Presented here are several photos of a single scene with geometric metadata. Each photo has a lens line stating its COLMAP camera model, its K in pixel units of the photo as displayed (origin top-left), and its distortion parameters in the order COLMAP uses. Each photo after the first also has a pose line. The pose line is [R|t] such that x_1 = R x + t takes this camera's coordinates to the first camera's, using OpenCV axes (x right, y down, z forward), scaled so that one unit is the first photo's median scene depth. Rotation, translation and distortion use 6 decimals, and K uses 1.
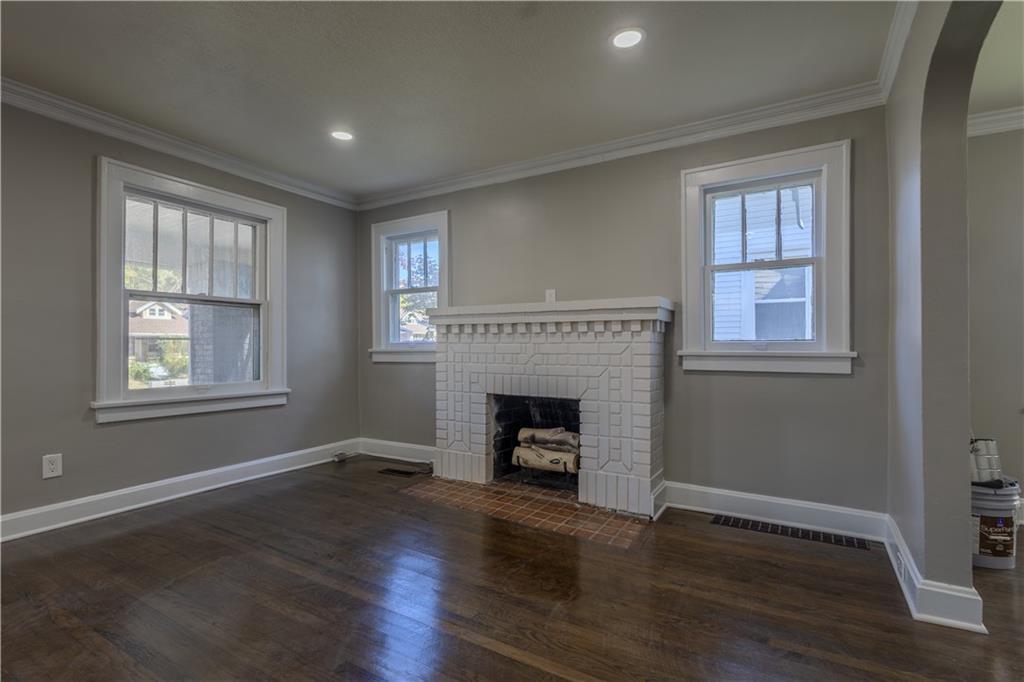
lens RADIAL K [[491.2, 0, 507.0], [0, 491.2, 341.3], [0, 0, 1]] dist [0.012132, -0.001796]
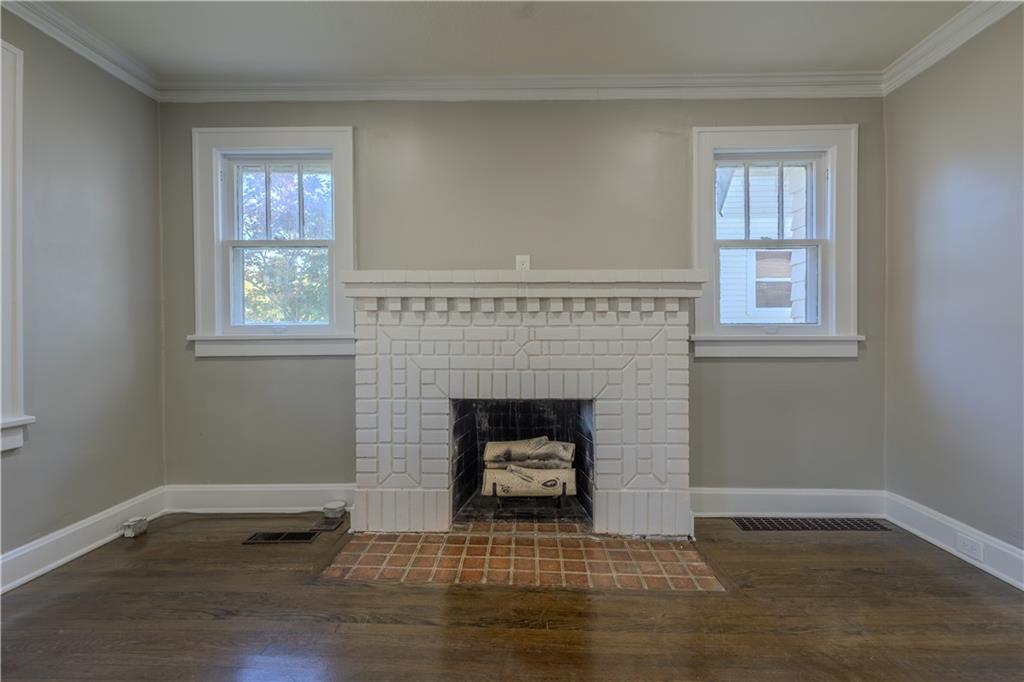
lens RADIAL K [[491.2, 0, 516.5], [0, 491.2, 327.3], [0, 0, 1]] dist [0.012132, -0.001796]
pose [[0.861369, 0.002766, 0.507973, -0.327013], [-0.003578, 0.999993, 0.000621, 0.005490], [-0.507967, -0.002352, 0.861373, 0.377907]]
